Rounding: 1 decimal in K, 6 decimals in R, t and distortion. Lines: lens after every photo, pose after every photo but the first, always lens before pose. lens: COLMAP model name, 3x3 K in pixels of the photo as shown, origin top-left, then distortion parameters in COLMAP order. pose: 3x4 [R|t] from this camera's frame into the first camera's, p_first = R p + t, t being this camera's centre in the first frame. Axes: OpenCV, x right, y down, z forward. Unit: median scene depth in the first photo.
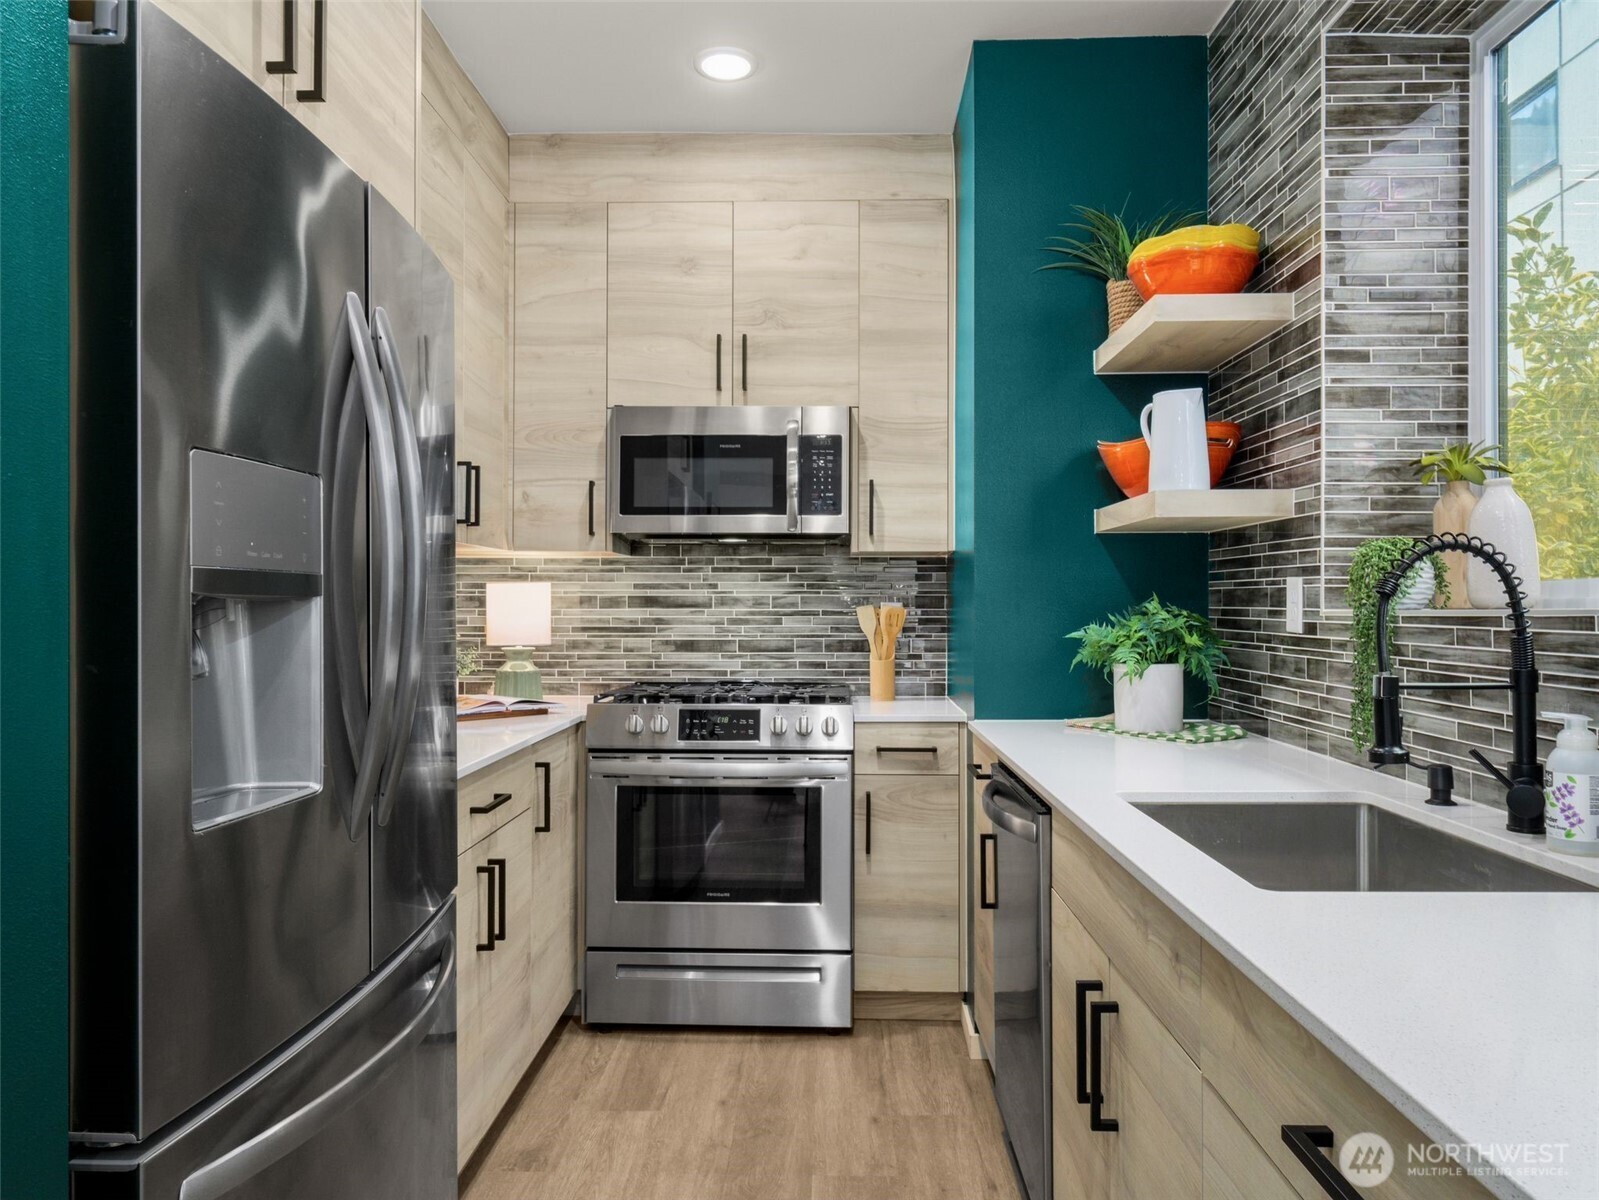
lens RADIAL K [[1103.8, 0, 791.5], [0, 1103.8, 596.2], [0, 0, 1]] dist [-0.000517, -0.004013]
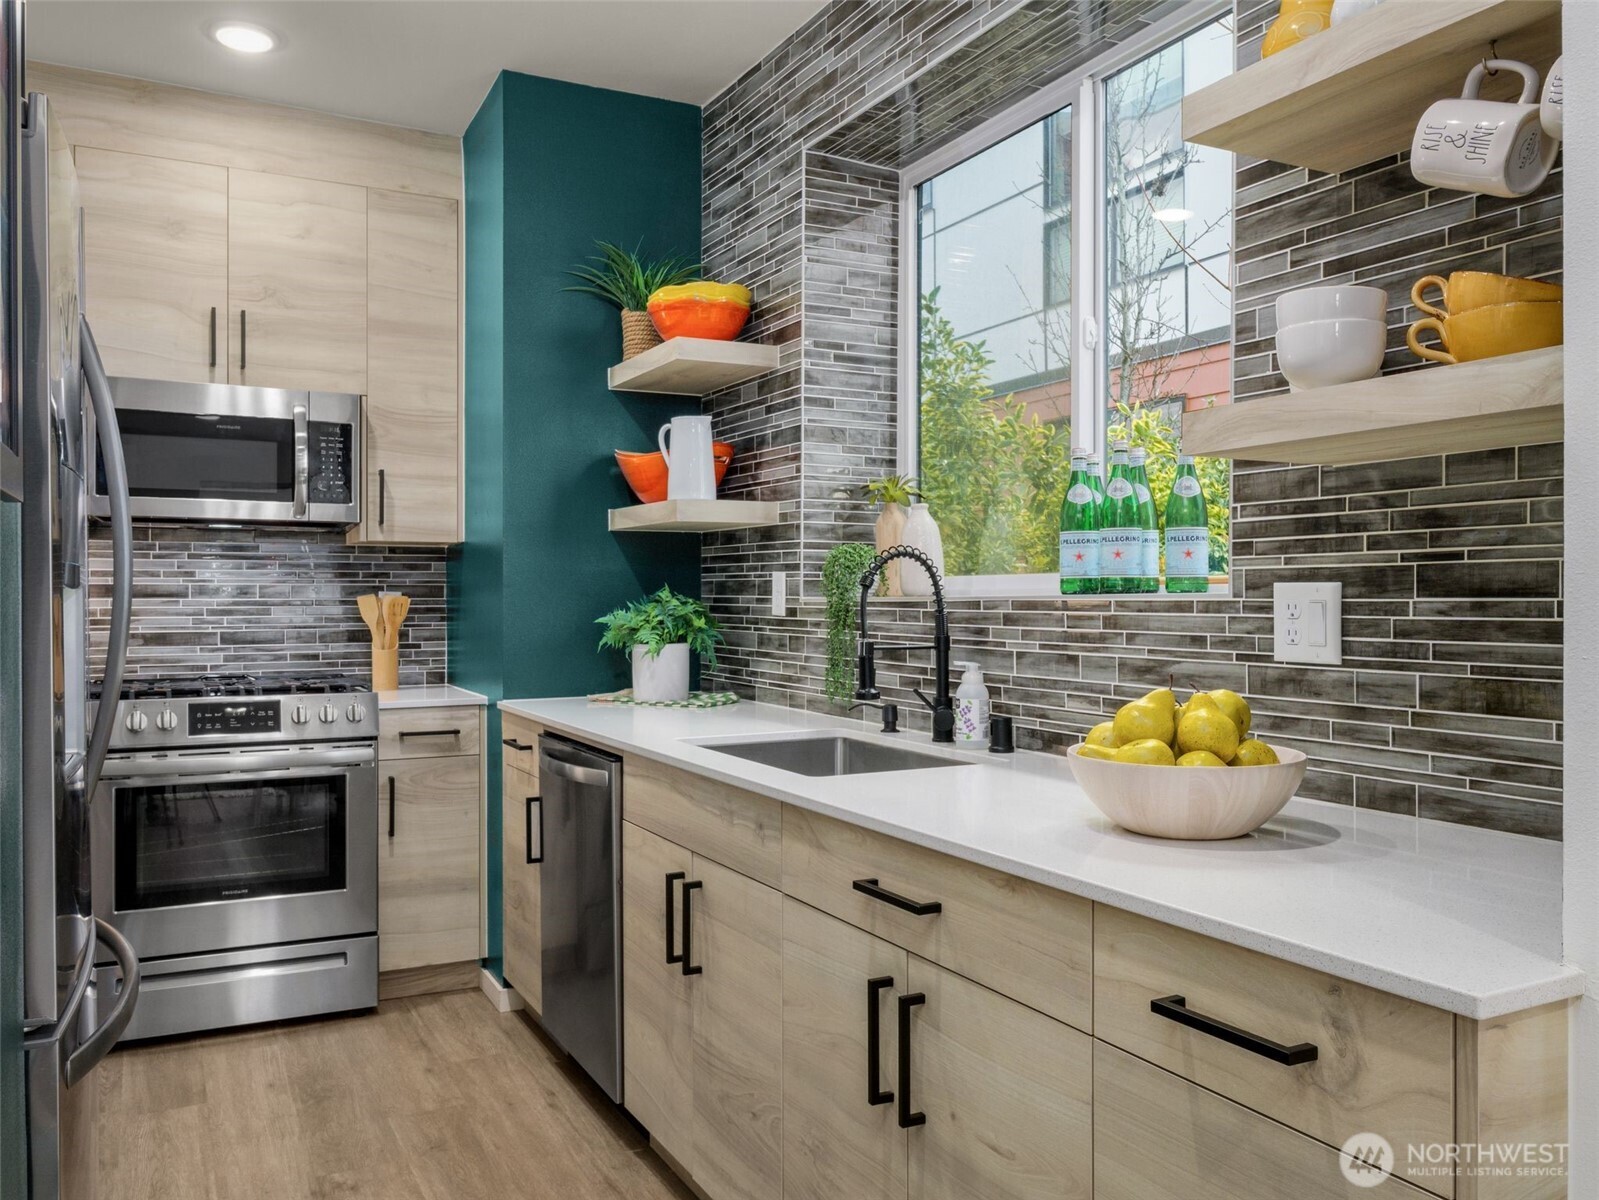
lens RADIAL K [[1264.6, 0, 792.8], [0, 1264.6, 601.9], [0, 0, 1]] dist [-0.009948, -0.002954]
pose [[0.873856, -0.002892, 0.486175, -0.207134], [-0.003425, 0.999921, 0.012104, -0.000482], [-0.486172, -0.012242, 0.873777, -0.241601]]
